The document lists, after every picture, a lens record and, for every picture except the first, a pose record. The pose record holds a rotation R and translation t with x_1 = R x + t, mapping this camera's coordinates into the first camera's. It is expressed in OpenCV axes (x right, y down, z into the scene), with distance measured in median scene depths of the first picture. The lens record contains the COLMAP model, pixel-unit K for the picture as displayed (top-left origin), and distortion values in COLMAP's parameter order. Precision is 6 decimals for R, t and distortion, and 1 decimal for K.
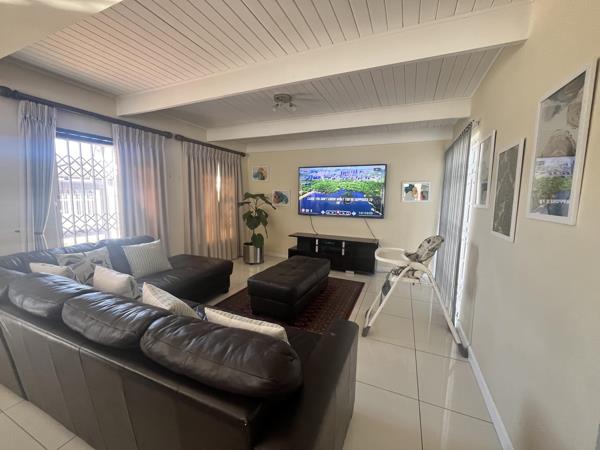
lens RADIAL K [[243.1, 0, 301.5], [0, 243.1, 226.0], [0, 0, 1]] dist [-0.002440, -0.000004]
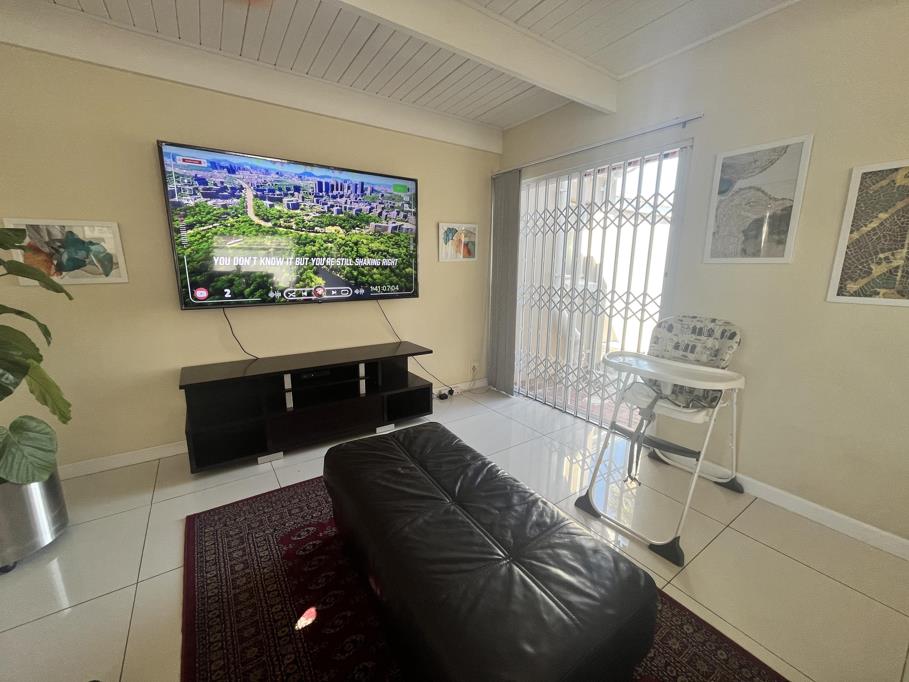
lens RADIAL K [[368.4, 0, 457.5], [0, 368.4, 340.6], [0, 0, 1]] dist [-0.002440, -0.000004]
pose [[0.532622, -0.189800, 0.824797, -0.233746], [0.101144, 0.981820, 0.160619, -0.052064], [-0.840288, -0.002125, 0.542136, 0.511213]]
